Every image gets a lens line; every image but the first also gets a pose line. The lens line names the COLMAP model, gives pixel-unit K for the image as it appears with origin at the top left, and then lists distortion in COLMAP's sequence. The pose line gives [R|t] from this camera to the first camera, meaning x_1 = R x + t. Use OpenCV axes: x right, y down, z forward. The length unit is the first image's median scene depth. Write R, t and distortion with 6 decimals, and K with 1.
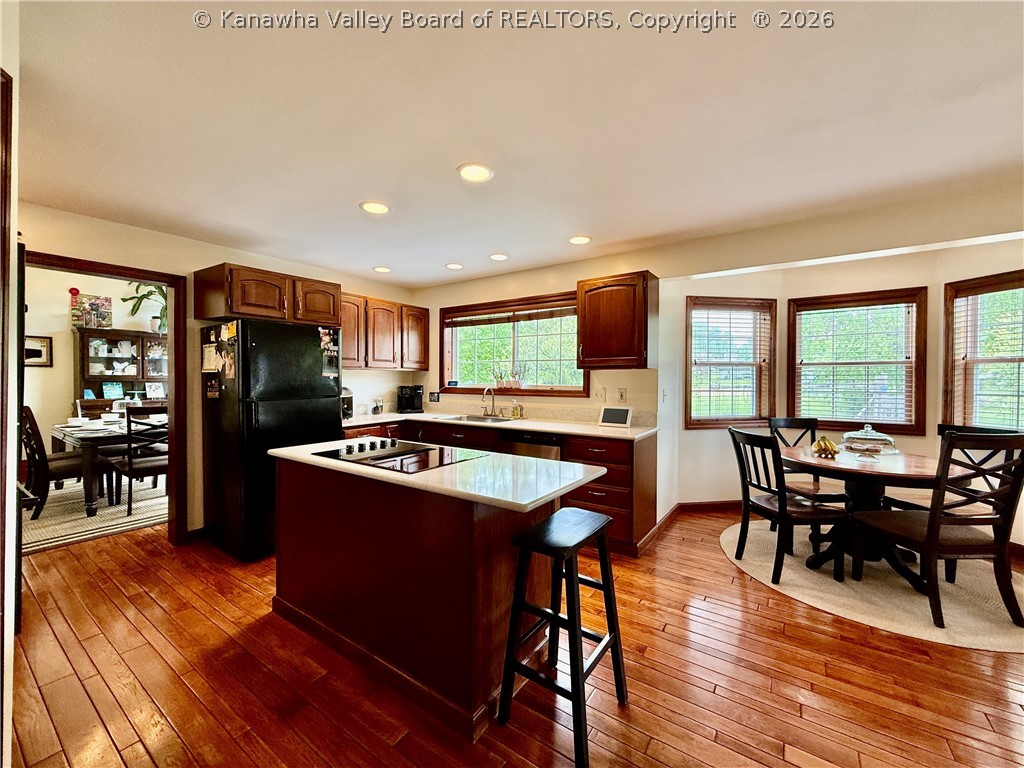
lens RADIAL K [[408.1, 0, 511.7], [0, 408.1, 382.1], [0, 0, 1]] dist [-0.001076, 0.000470]
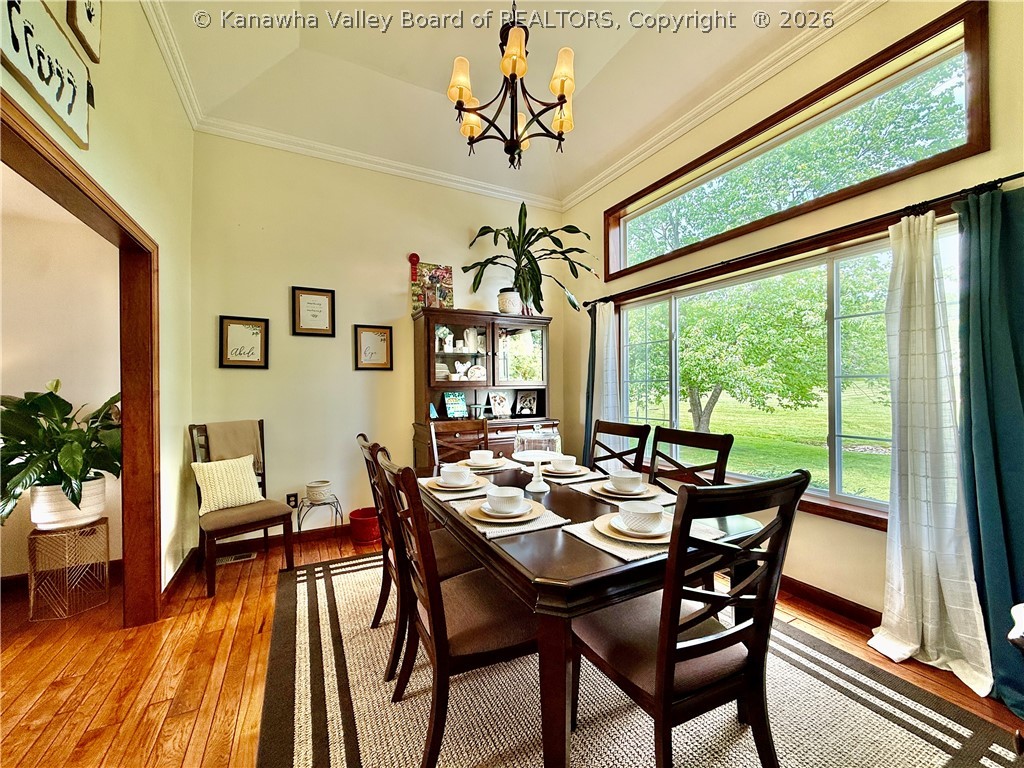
lens RADIAL K [[408.1, 0, 513.9], [0, 408.1, 384.6], [0, 0, 1]] dist [-0.001076, 0.000470]
pose [[0.881956, -0.012521, -0.471165, -0.590458], [0.007550, 0.999894, -0.012439, -0.002523], [0.471271, 0.007413, 0.881957, 0.465925]]
